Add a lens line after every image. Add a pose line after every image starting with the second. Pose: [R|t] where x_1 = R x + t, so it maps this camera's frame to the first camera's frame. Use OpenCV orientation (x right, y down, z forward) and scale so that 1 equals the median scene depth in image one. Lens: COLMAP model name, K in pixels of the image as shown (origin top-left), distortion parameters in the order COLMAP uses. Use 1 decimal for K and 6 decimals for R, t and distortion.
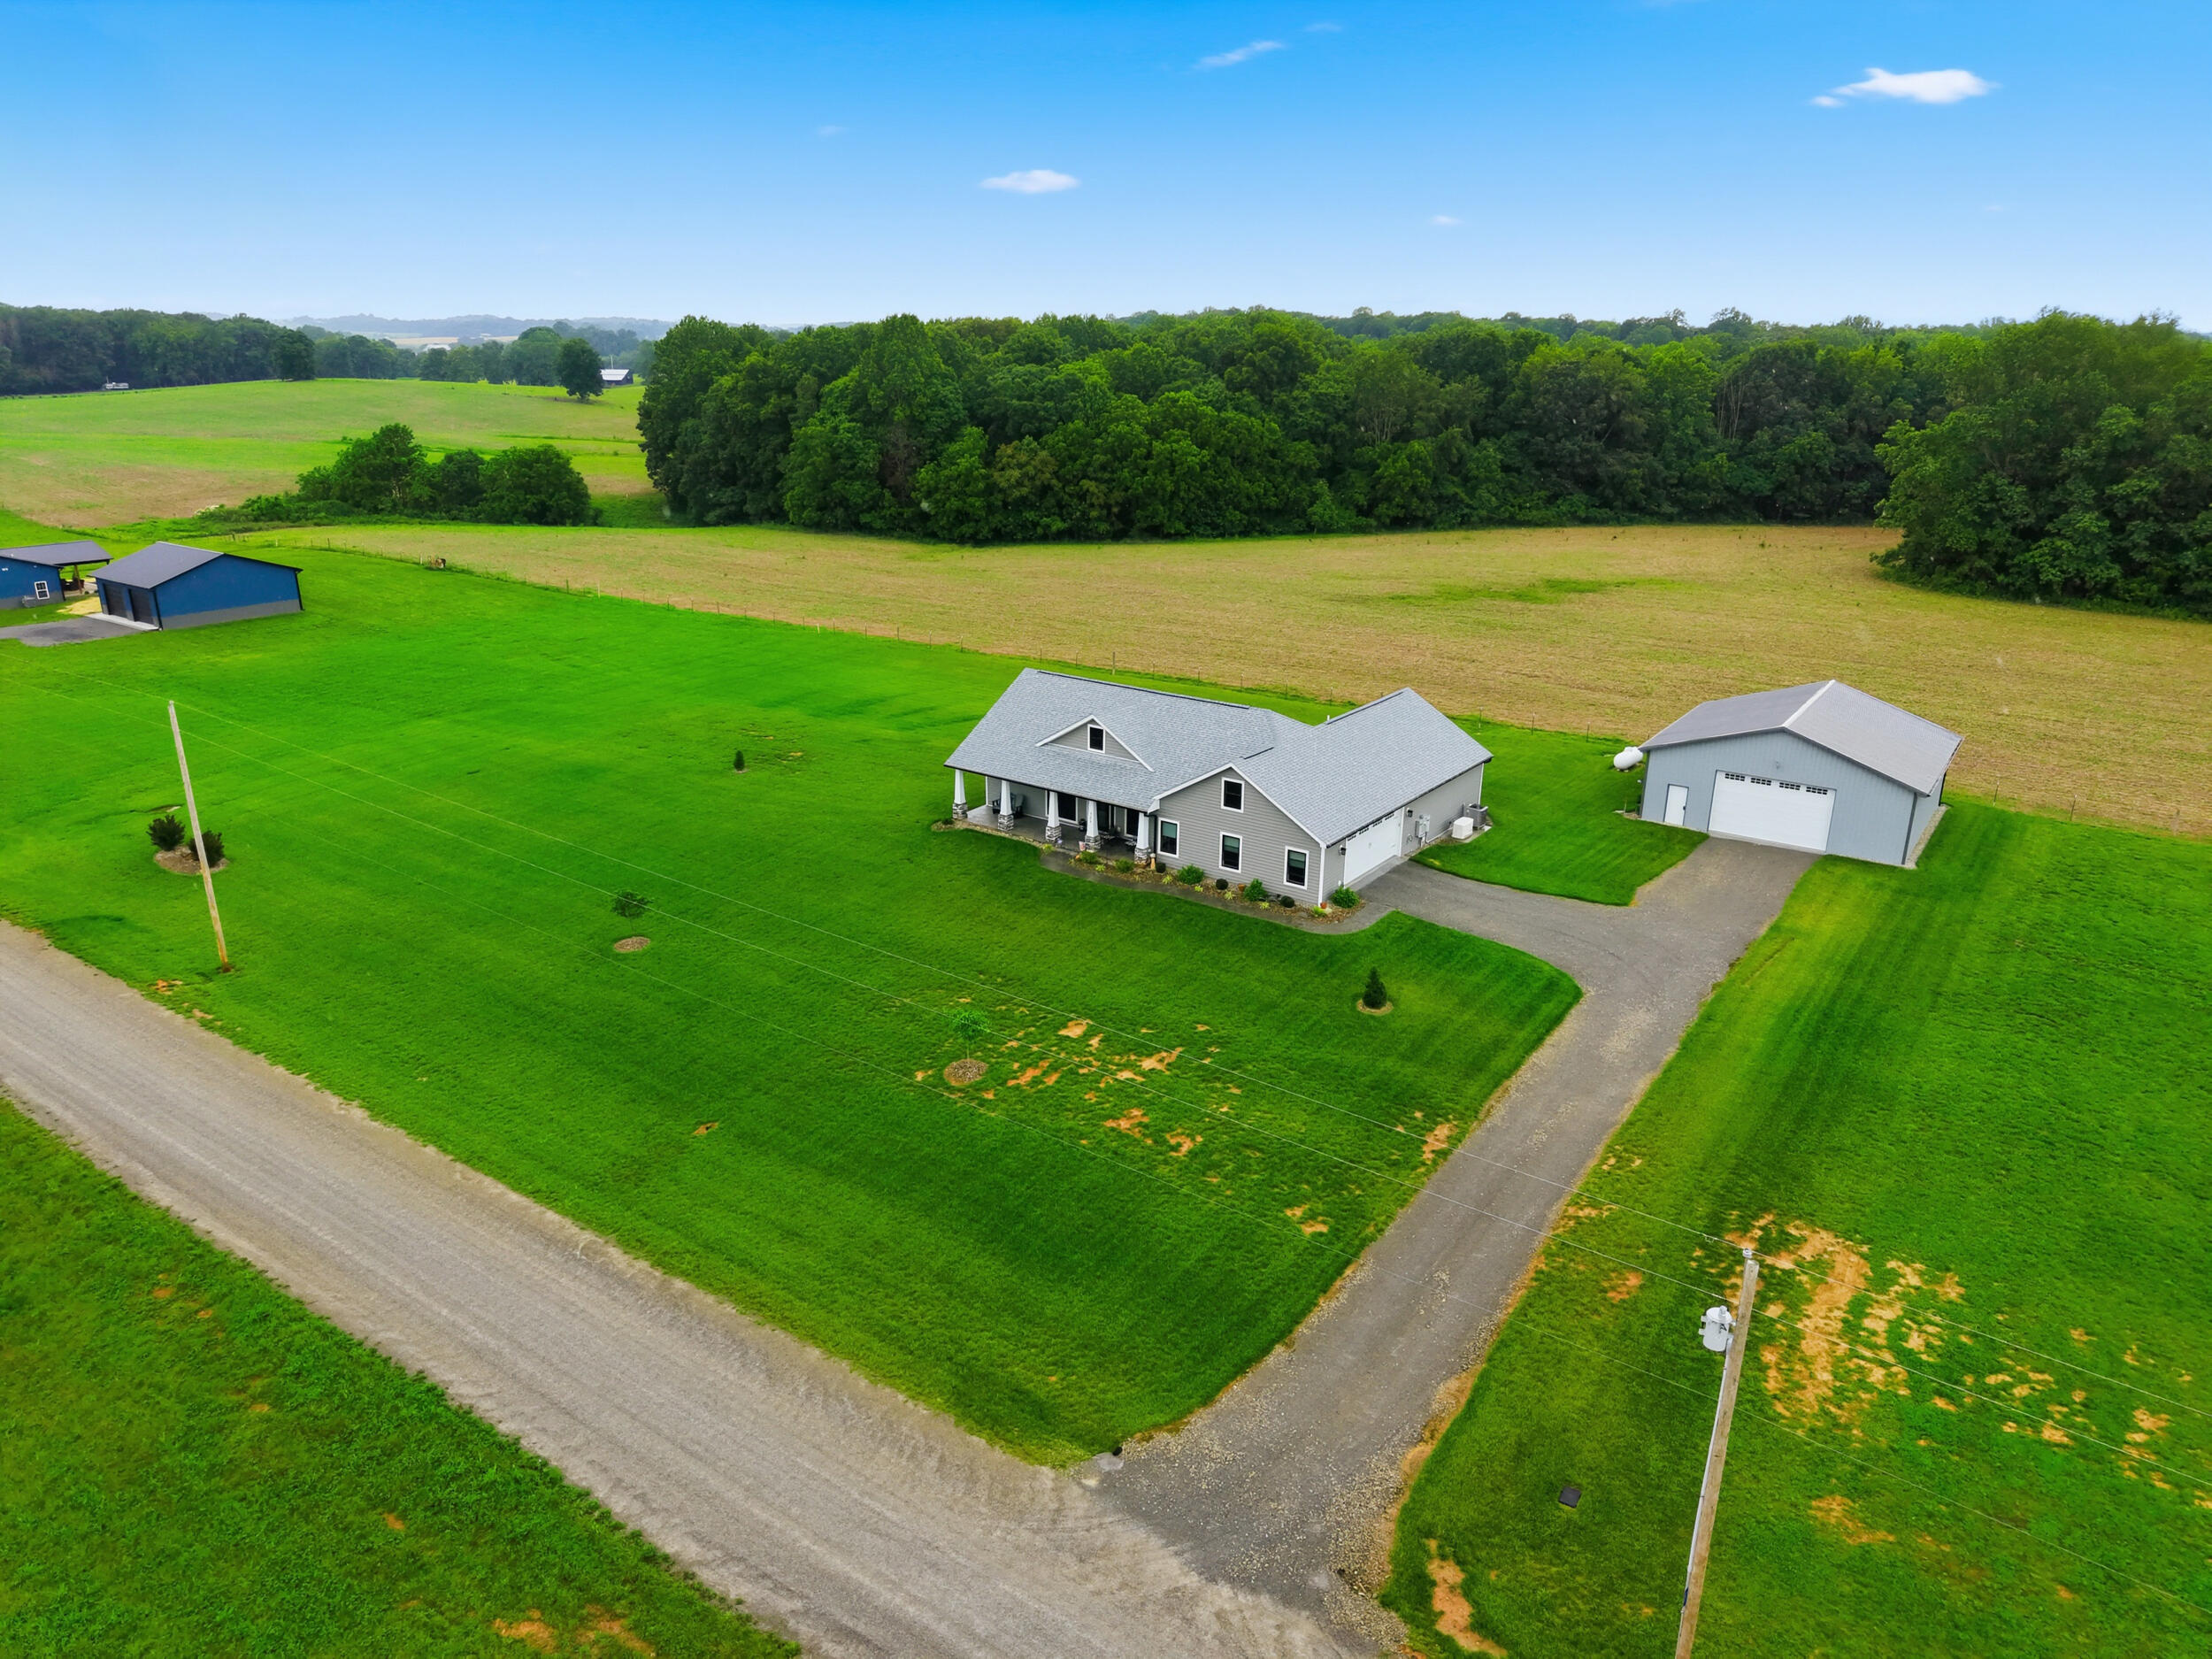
lens RADIAL K [[1480.3, 0, 1105.2], [0, 1480.3, 833.6], [0, 0, 1]] dist [0.022191, -0.028083]
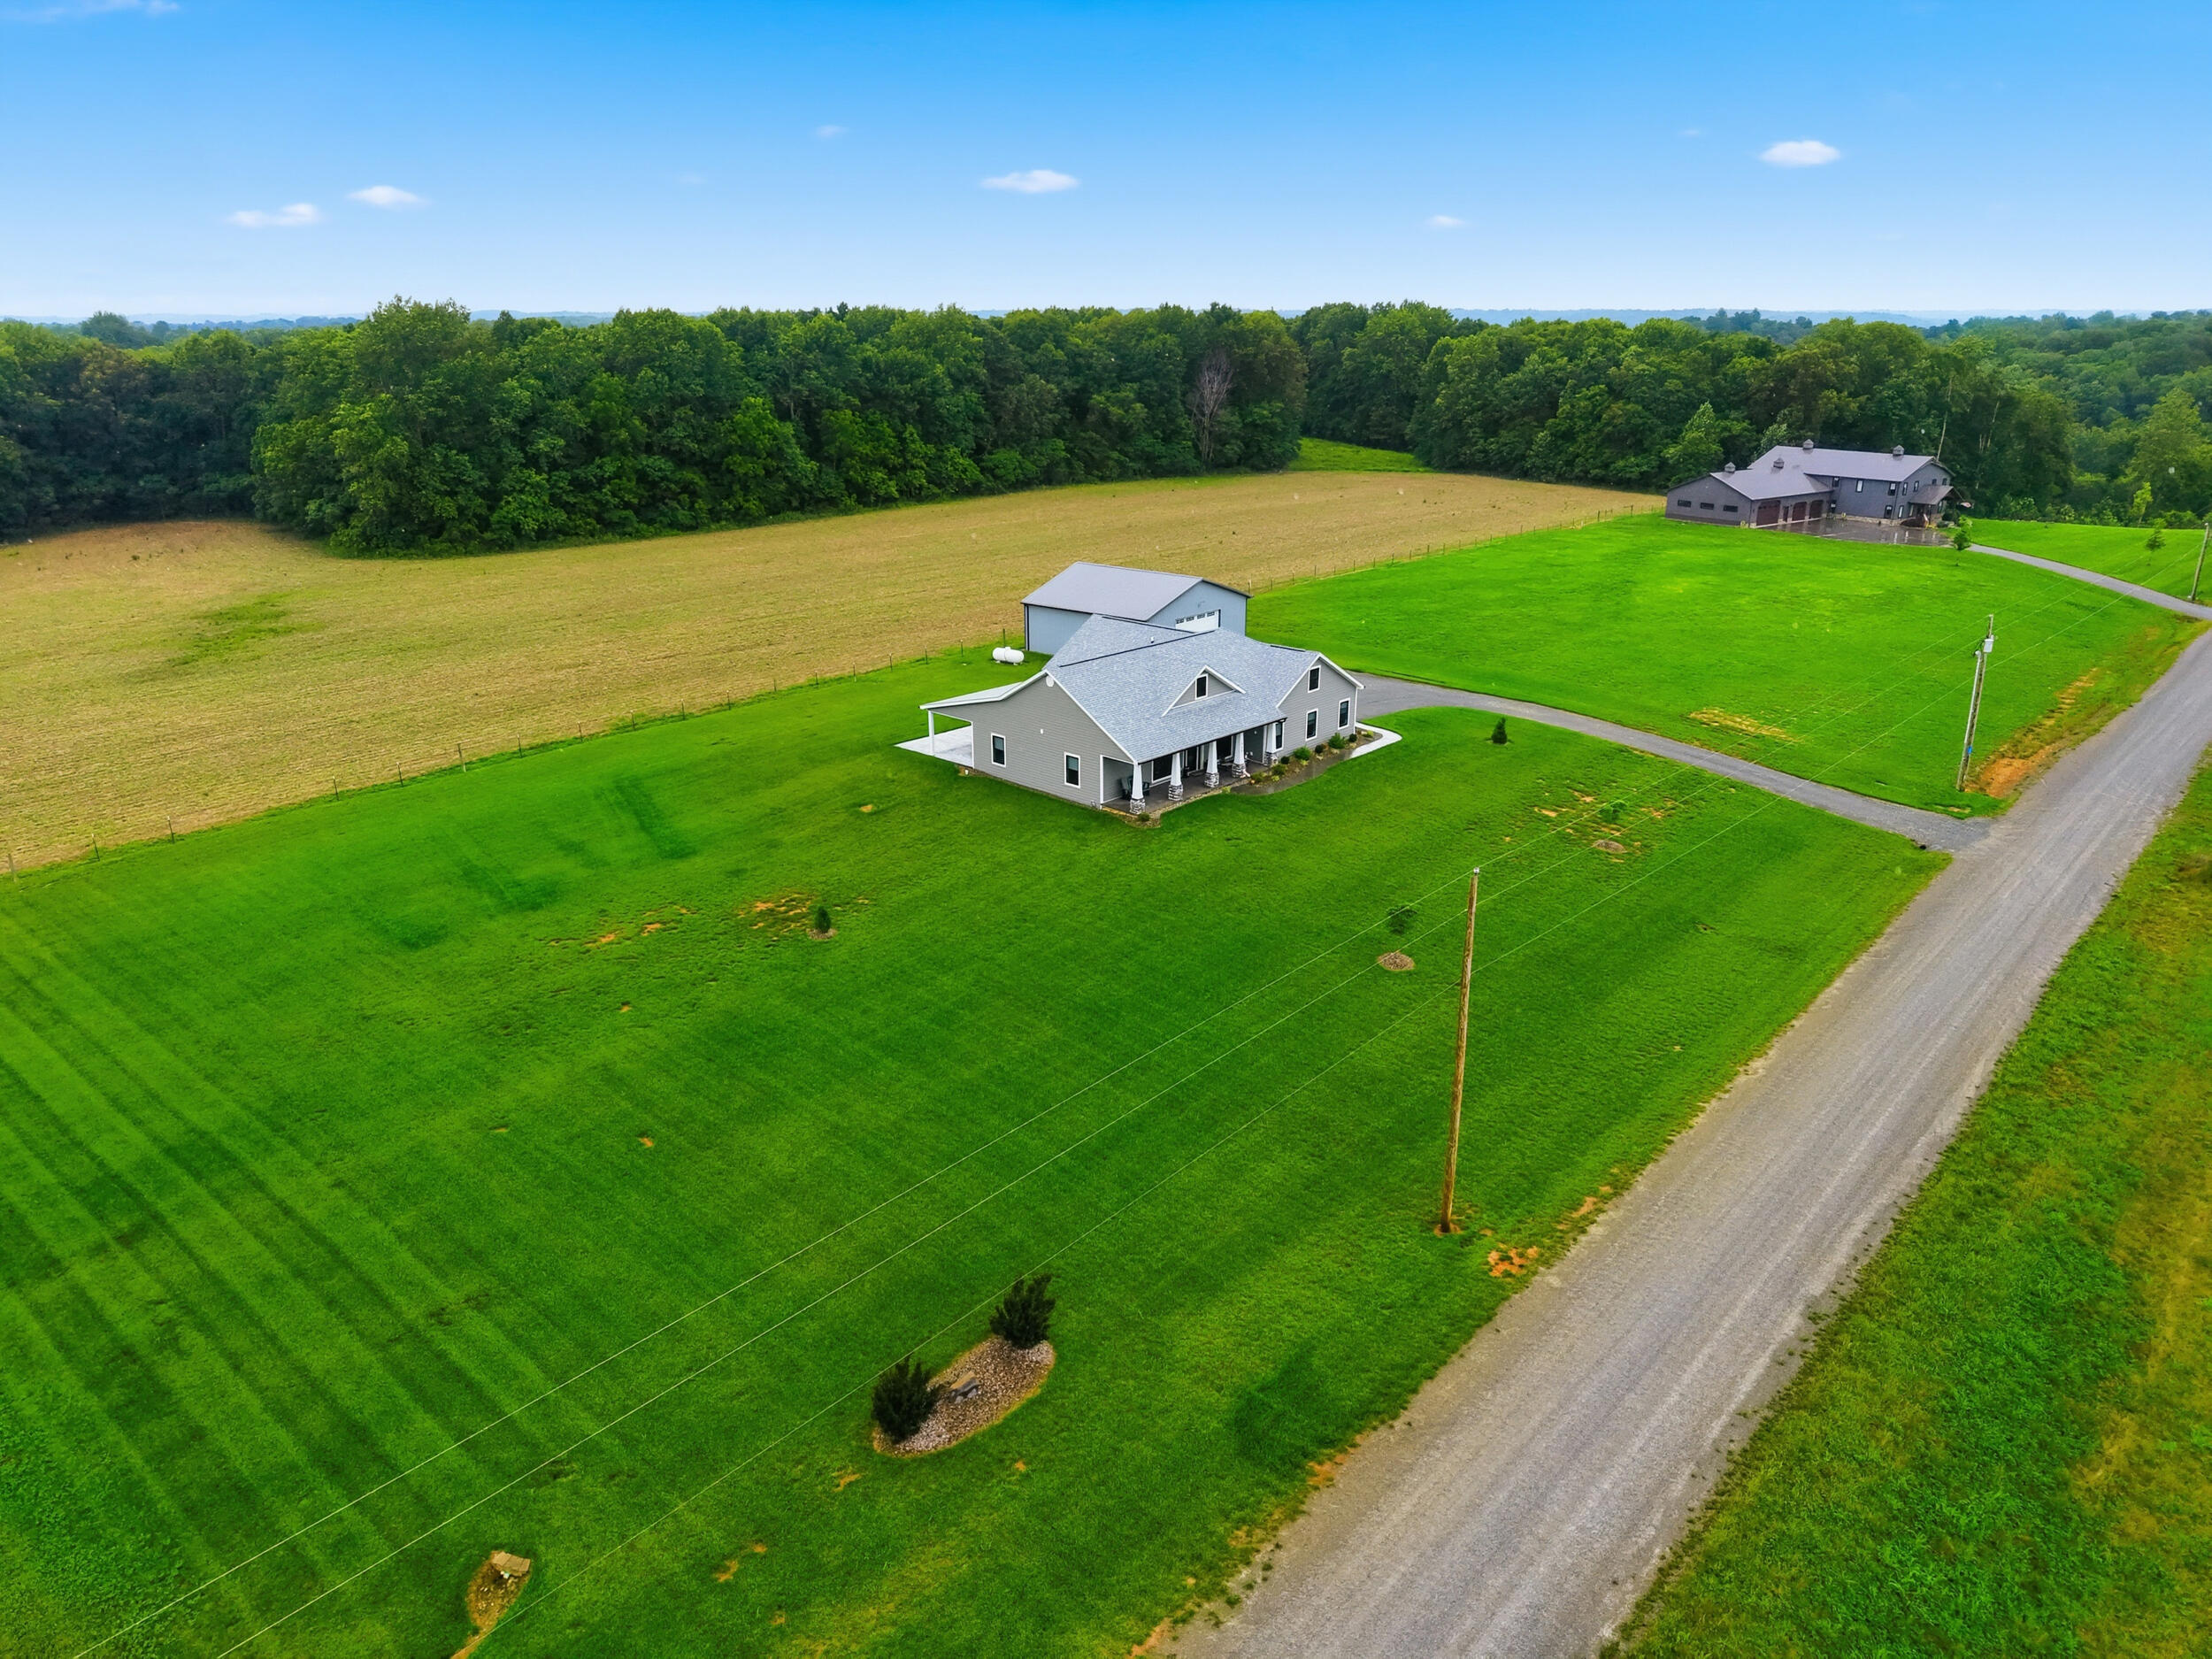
lens RADIAL K [[1480.3, 0, 1107.8], [0, 1480.3, 796.9], [0, 0, 1]] dist [0.022191, -0.028083]
pose [[0.116000, -0.311796, 0.943042, -1.129307], [0.323110, 0.909655, 0.261013, -0.311983], [-0.939225, 0.274429, 0.206264, 0.875733]]
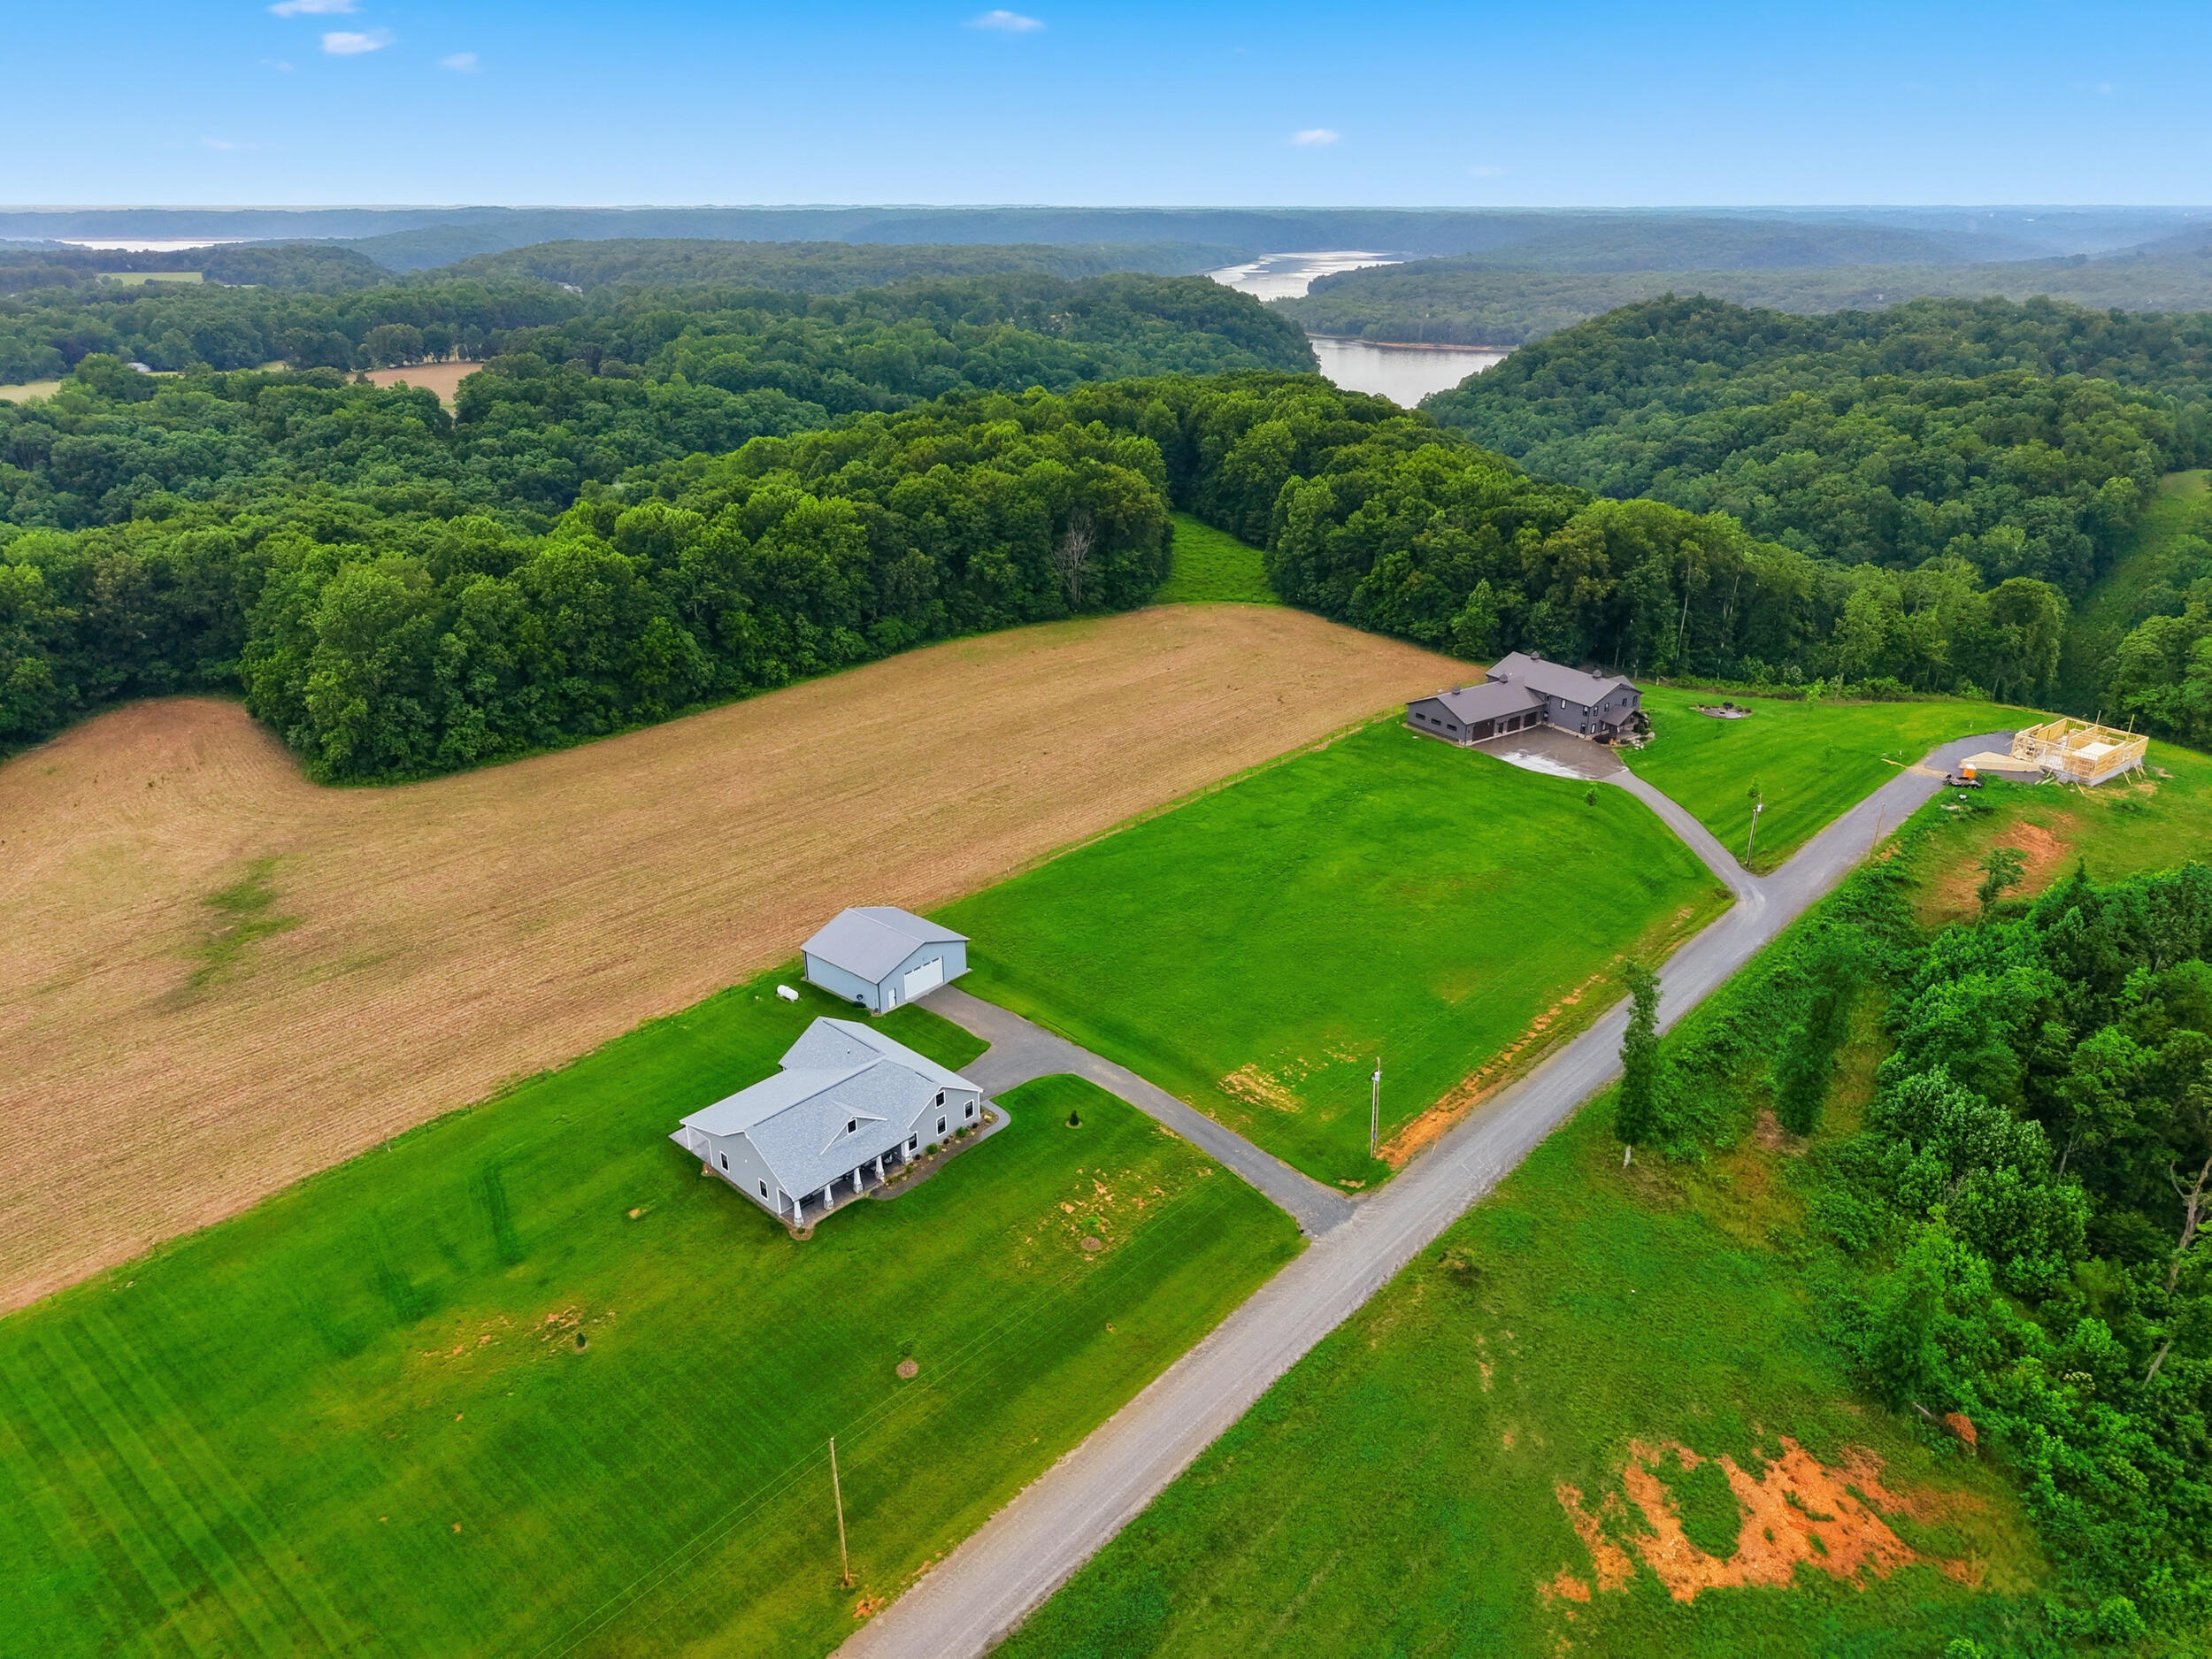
lens RADIAL K [[1480.3, 0, 1116.0], [0, 1480.3, 815.2], [0, 0, 1]] dist [0.022191, -0.028083]
pose [[0.115781, -0.382562, 0.916647, -1.483341], [0.327743, 0.885882, 0.328325, -0.891375], [-0.937645, 0.262411, 0.227951, 0.206341]]
